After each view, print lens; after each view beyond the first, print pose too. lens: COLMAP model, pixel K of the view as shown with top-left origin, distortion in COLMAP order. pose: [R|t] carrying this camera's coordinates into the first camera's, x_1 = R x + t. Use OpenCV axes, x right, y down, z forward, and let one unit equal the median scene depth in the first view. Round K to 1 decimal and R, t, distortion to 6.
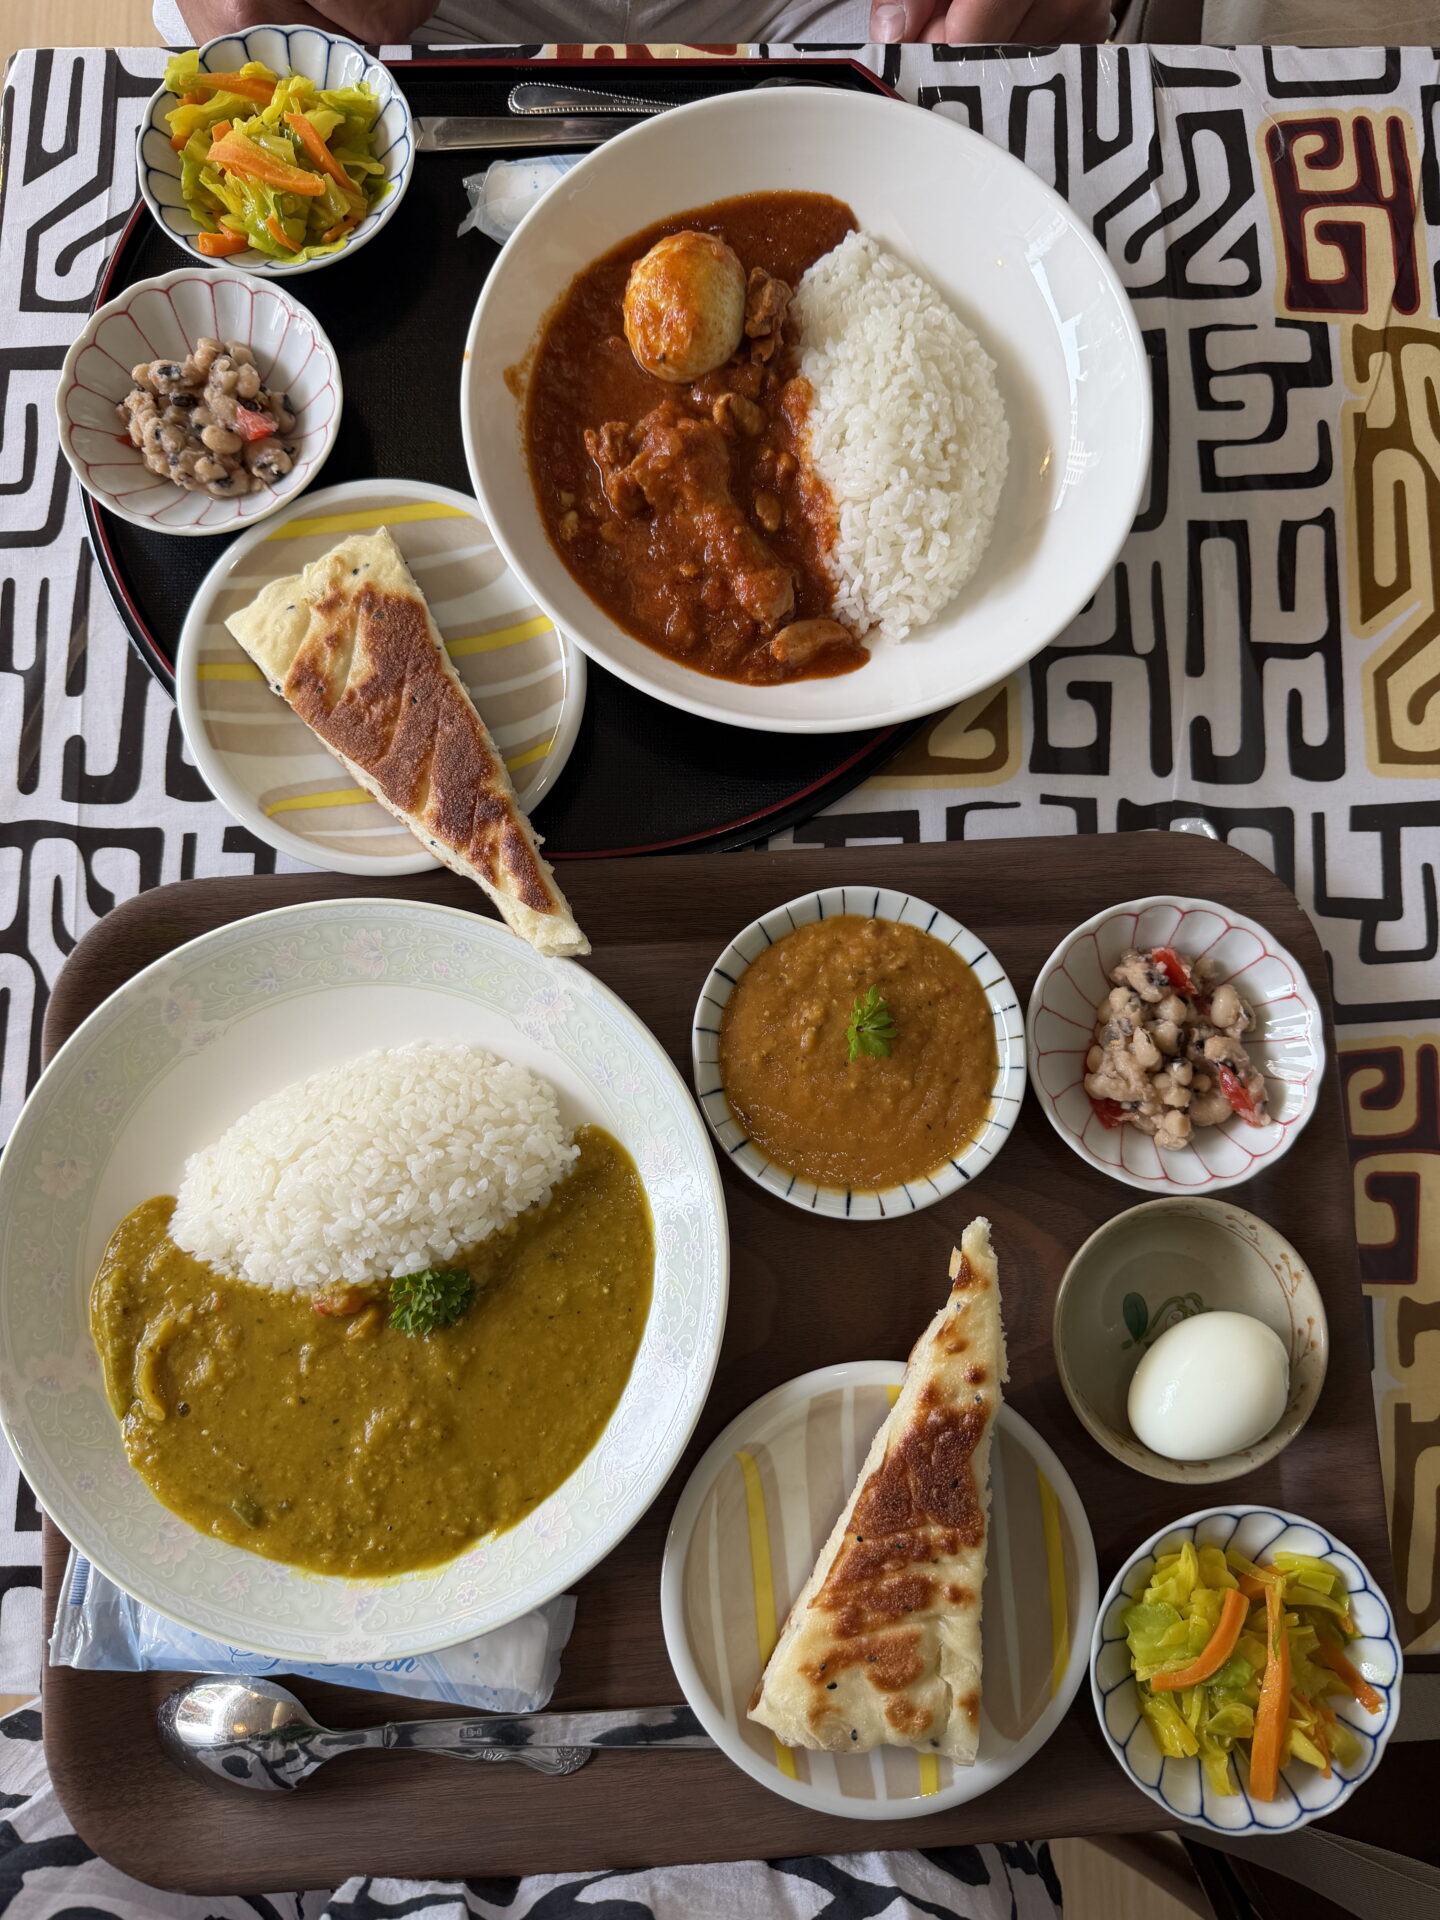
lens RADIAL K [[1309.2, 0, 720.0], [0, 1309.2, 960.0], [0, 0, 1]] dist [0.050674, -0.103002]
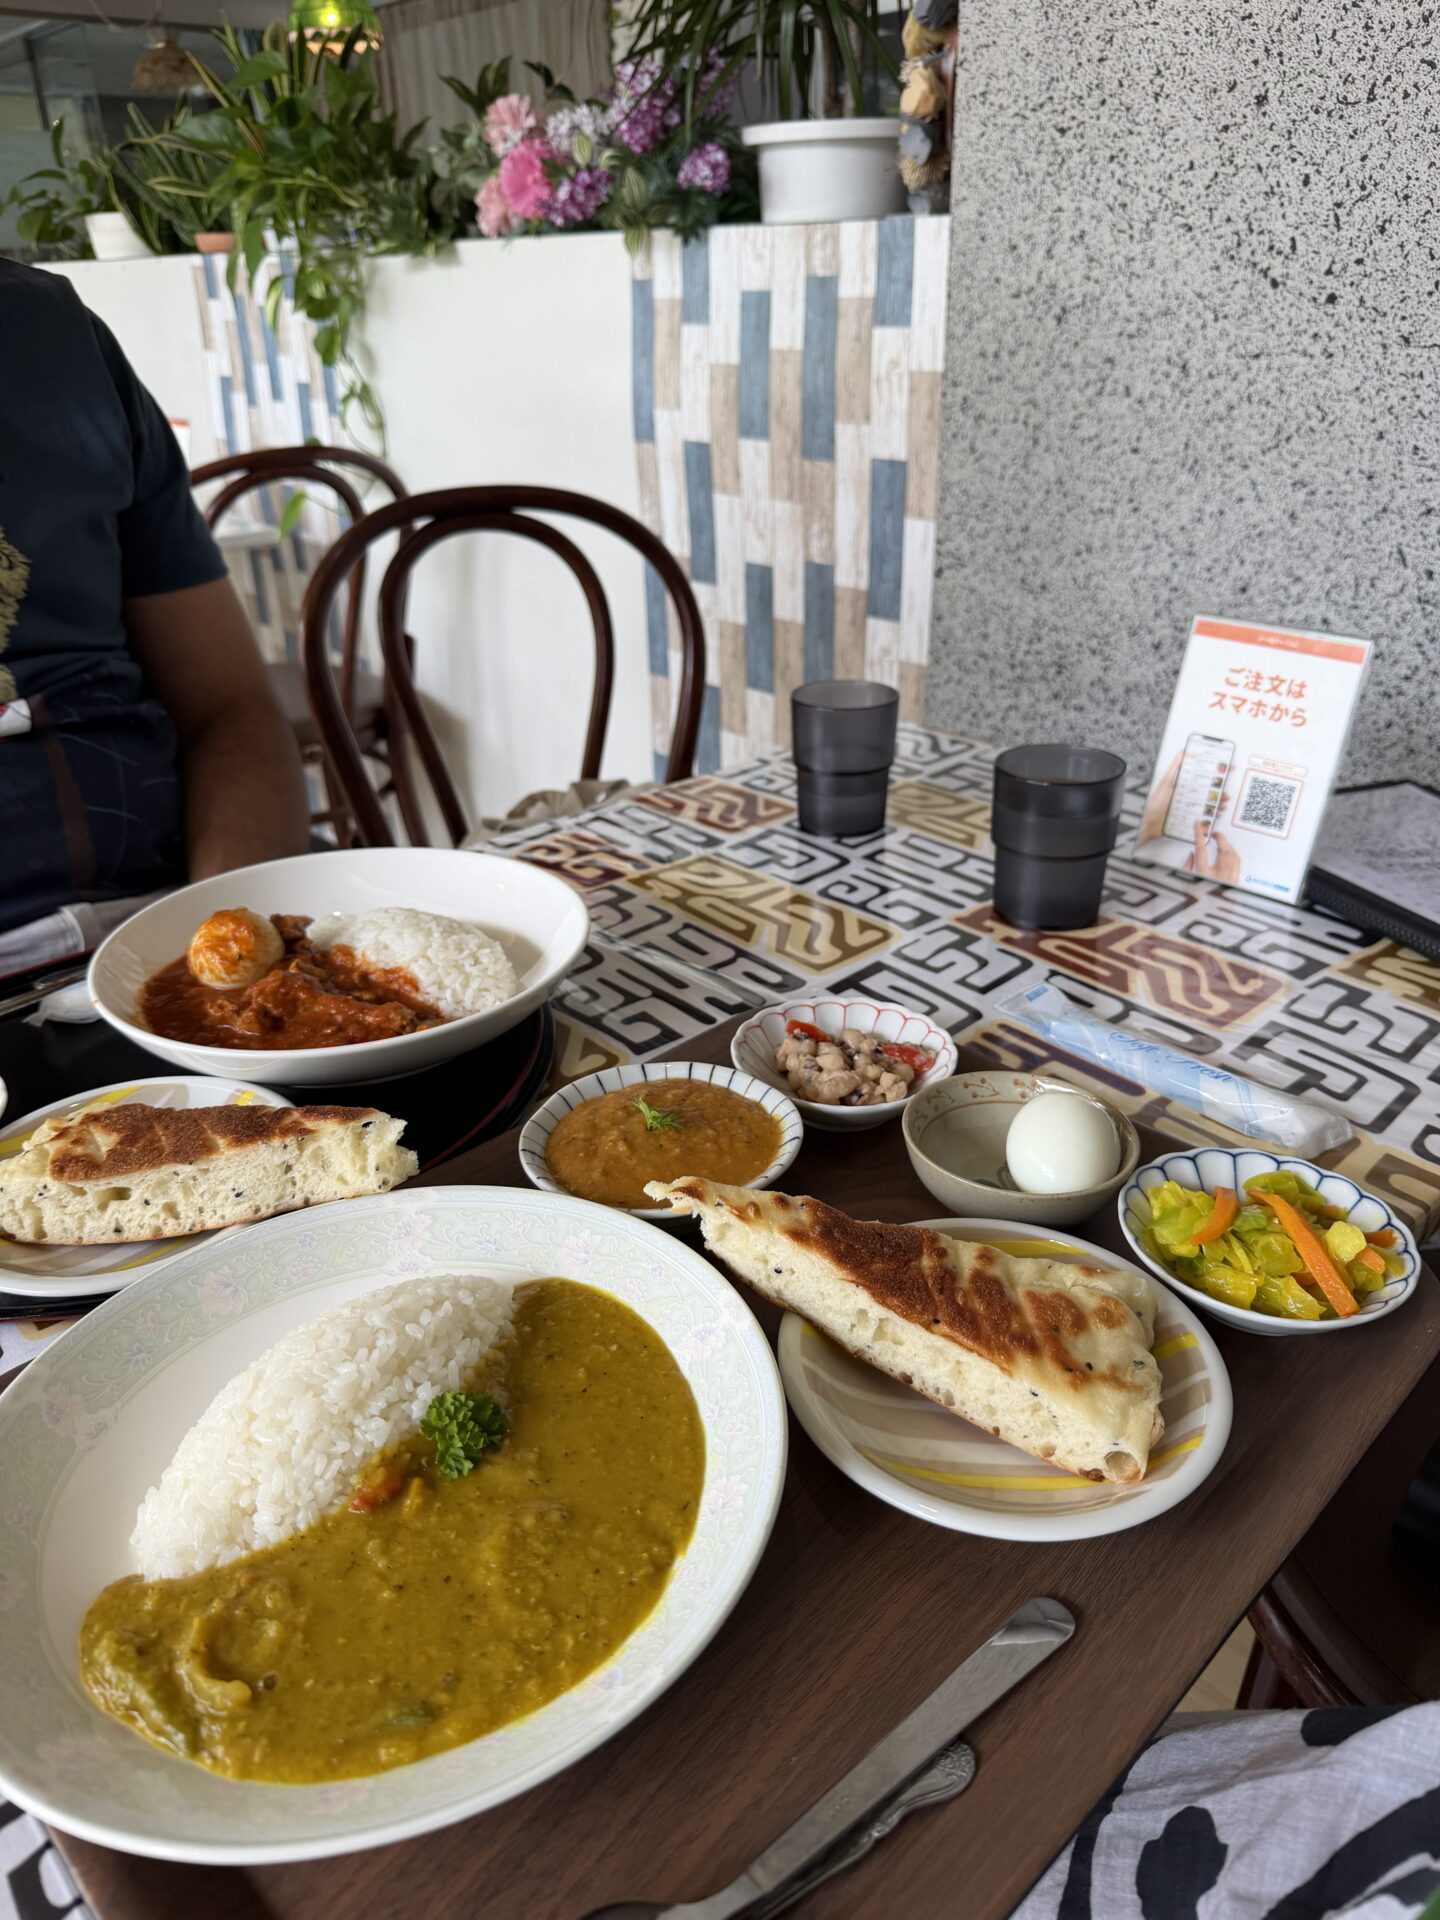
lens RADIAL K [[1309.2, 0, 720.0], [0, 1309.2, 960.0], [0, 0, 1]] dist [0.050674, -0.103002]
pose [[0.745966, -0.338166, 0.573741, -0.483125], [0.664224, 0.440380, -0.604047, 0.754179], [-0.048395, 0.831691, 0.553126, 0.204557]]
